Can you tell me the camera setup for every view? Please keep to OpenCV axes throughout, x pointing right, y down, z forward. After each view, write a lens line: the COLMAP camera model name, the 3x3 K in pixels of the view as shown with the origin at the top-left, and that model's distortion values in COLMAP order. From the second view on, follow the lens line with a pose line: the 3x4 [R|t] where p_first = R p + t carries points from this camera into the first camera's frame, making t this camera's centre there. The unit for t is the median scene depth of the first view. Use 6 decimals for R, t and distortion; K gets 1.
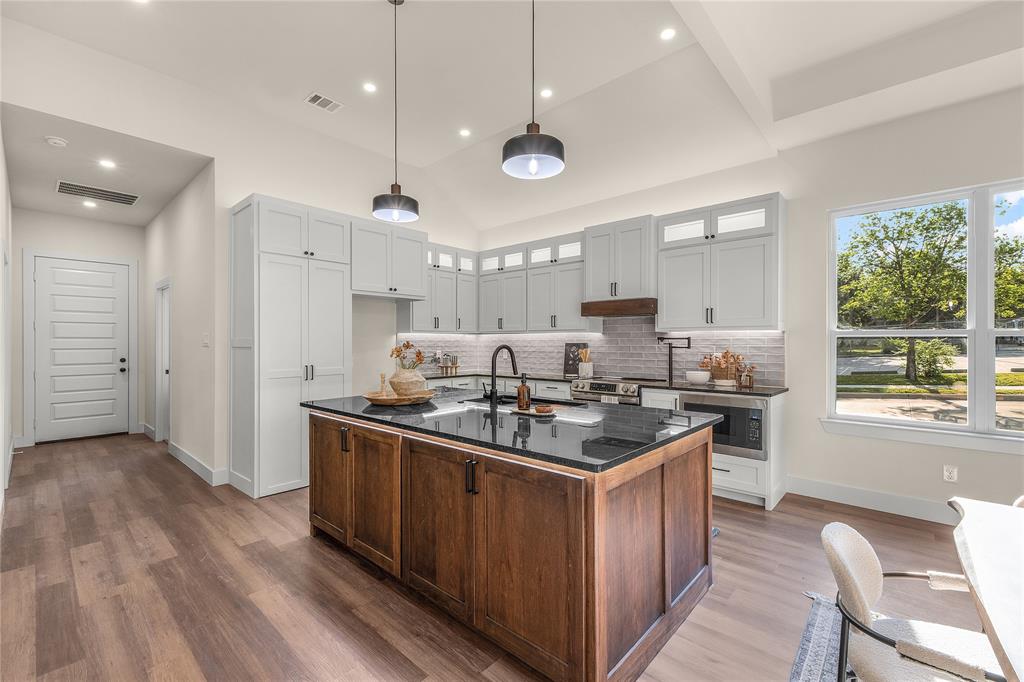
lens RADIAL K [[434.5, 0, 513.4], [0, 434.5, 338.4], [0, 0, 1]] dist [0.004704, 0.000858]
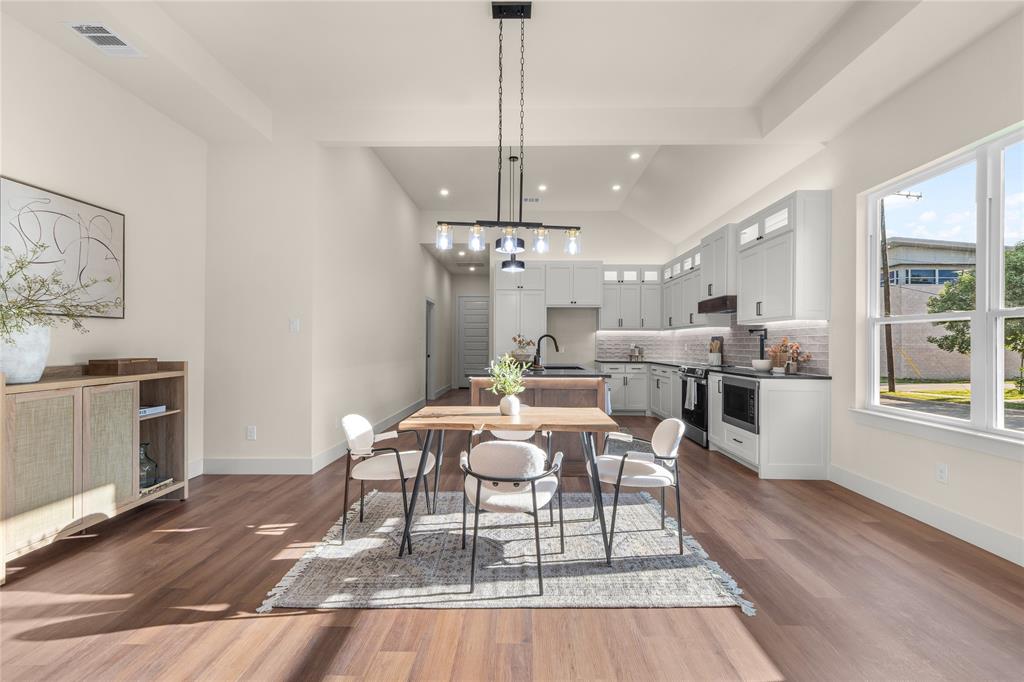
lens RADIAL K [[434.5, 0, 517.1], [0, 434.5, 340.0], [0, 0, 1]] dist [0.004704, 0.000858]
pose [[0.651459, -0.002734, -0.758679, 0.817216], [0.001264, 0.999996, -0.002519, 0.027258], [0.758683, 0.000682, 0.651460, -0.180912]]
